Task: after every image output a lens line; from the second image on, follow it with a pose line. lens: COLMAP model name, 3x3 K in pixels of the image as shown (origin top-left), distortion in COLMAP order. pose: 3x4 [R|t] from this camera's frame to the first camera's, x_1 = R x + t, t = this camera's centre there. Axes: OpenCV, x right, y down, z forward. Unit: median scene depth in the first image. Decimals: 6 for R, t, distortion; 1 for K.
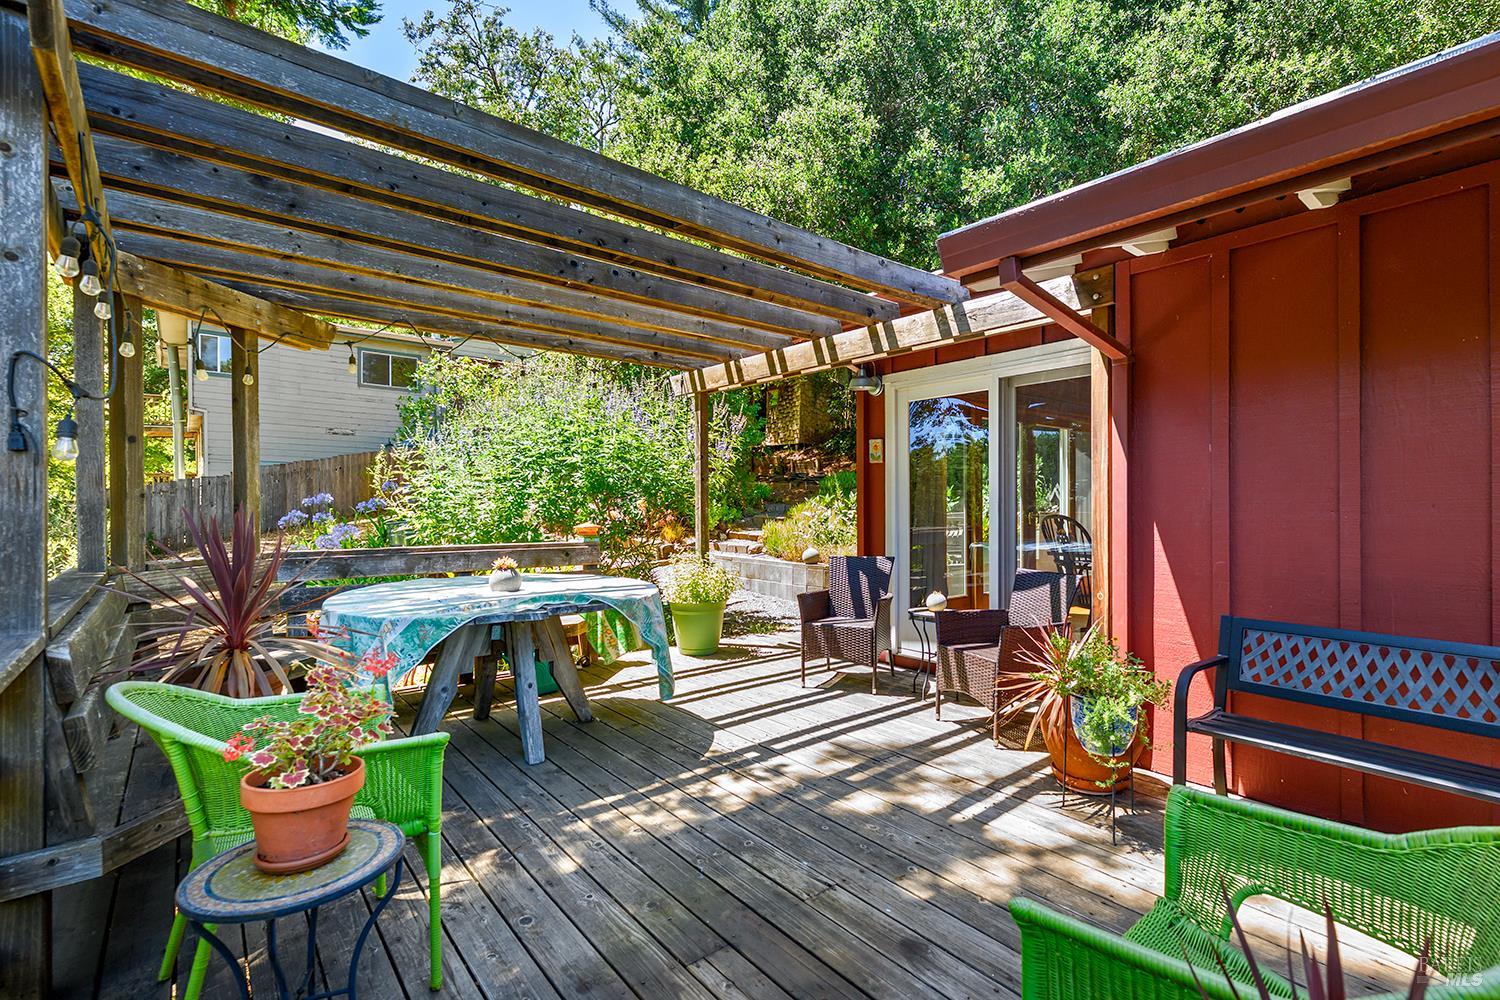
lens RADIAL K [[594.7, 0, 750.0], [0, 594.7, 500.0], [0, 0, 1]] dist [-0.000940, -0.000066]
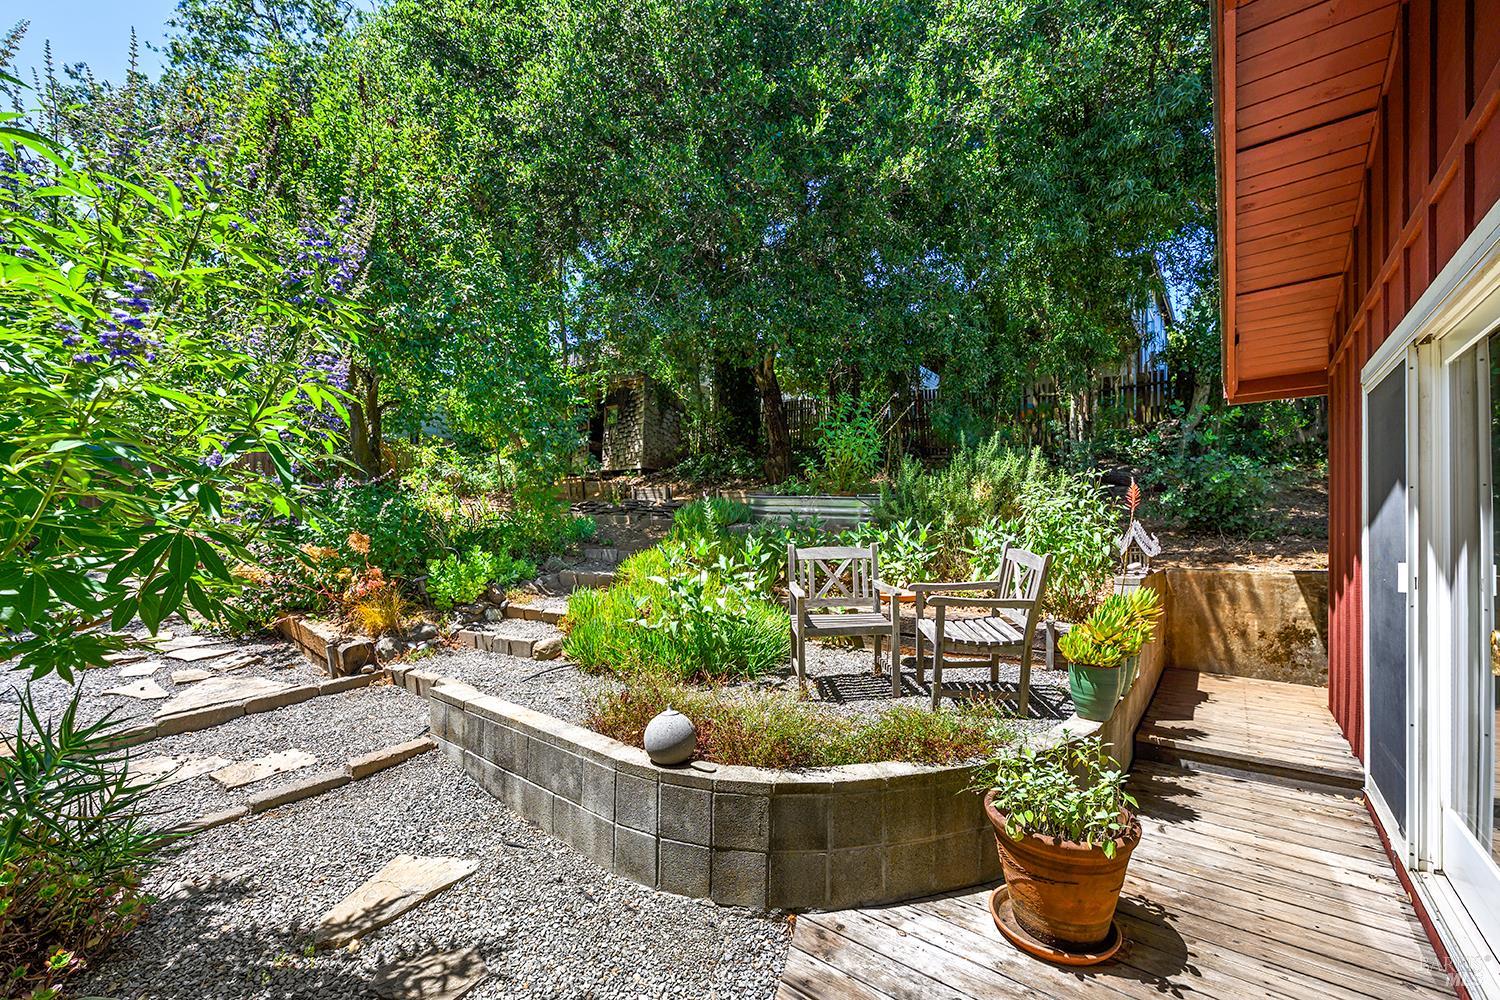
lens RADIAL K [[594.7, 0, 750.0], [0, 594.7, 500.0], [0, 0, 1]] dist [-0.000940, -0.000066]
pose [[0.965303, 0.019388, 0.260411, 0.036780], [-0.005640, 0.998555, -0.053438, -0.014693], [-0.261070, 0.050115, 0.964018, 0.432887]]
